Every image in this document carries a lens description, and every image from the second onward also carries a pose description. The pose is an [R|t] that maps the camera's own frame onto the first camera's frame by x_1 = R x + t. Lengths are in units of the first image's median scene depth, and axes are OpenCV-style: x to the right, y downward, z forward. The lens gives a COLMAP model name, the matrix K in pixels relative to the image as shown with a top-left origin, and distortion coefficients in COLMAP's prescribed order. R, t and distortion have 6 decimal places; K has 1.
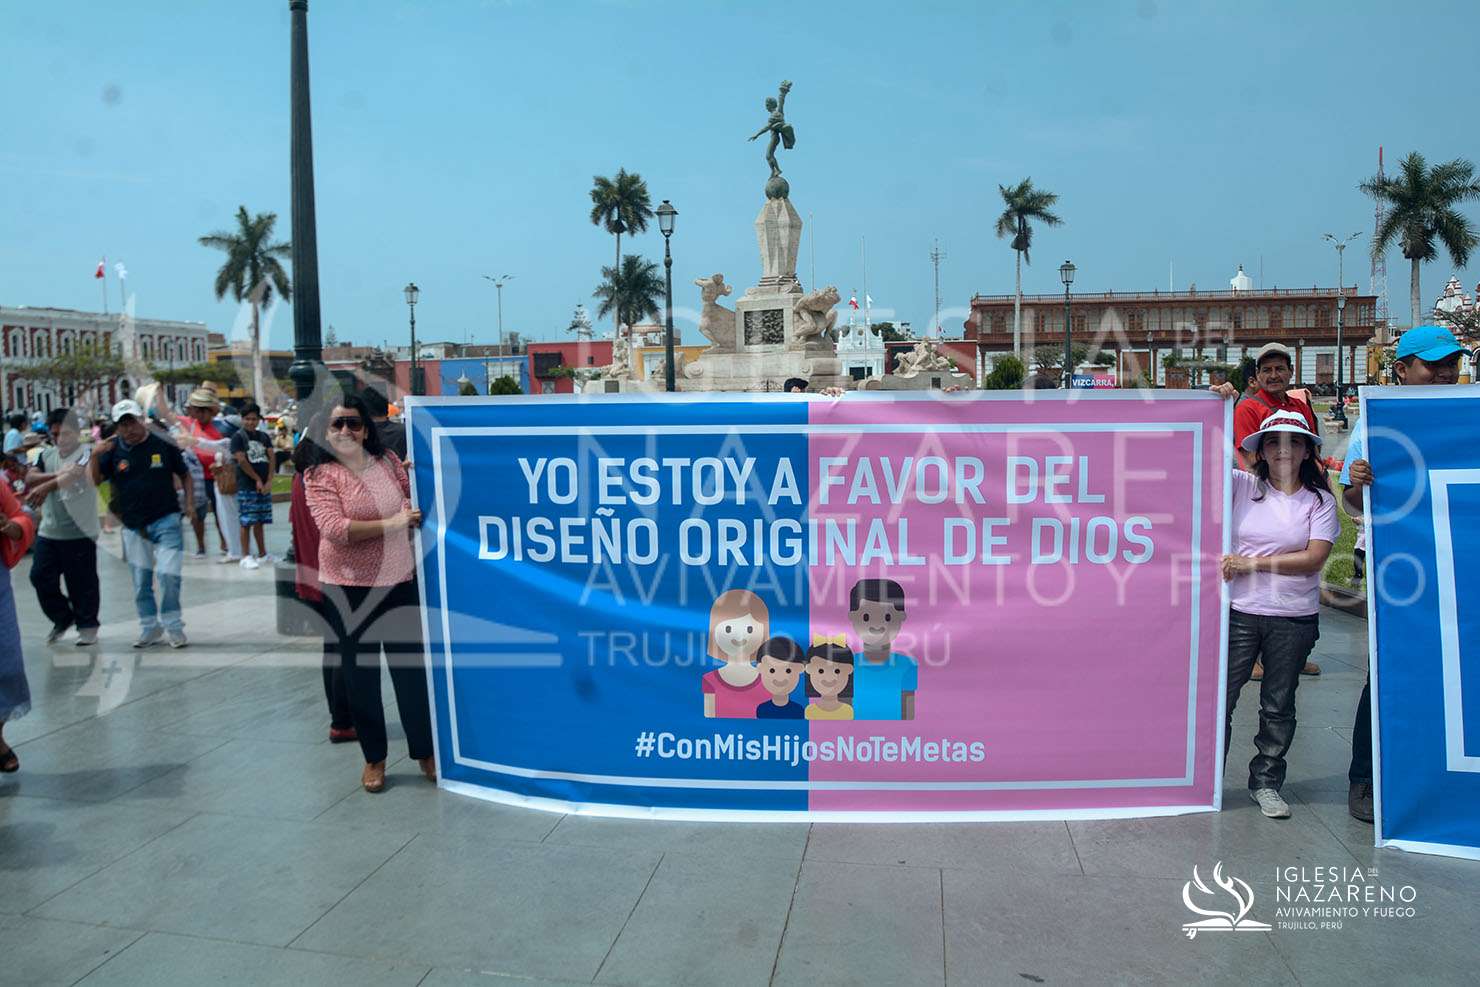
lens RADIAL K [[1115.9, 0, 717.0], [0, 1115.9, 474.4], [0, 0, 1]] dist [-0.137292, 0.093012]
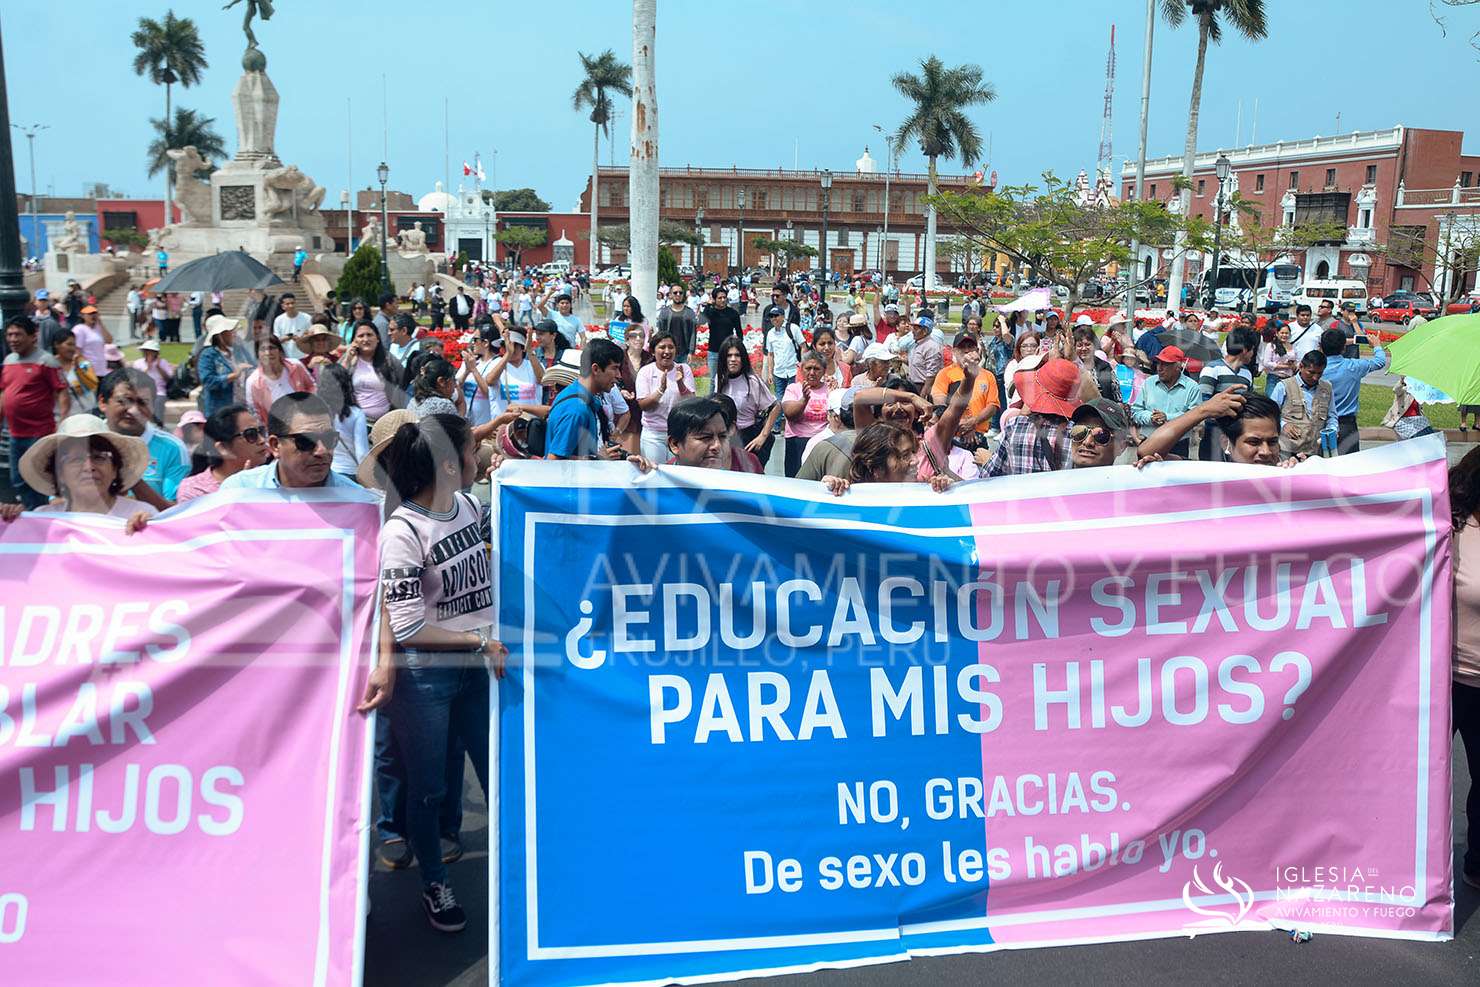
lens RADIAL K [[1285.3, 0, 735.0], [0, 1285.3, 502.5], [0, 0, 1]] dist [-0.162552, 0.157445]
pose [[0.970739, -0.005081, 0.240082, 0.125732], [-0.021976, 0.993701, 0.109888, 0.001704], [-0.239128, -0.111948, 0.964513, -0.136862]]
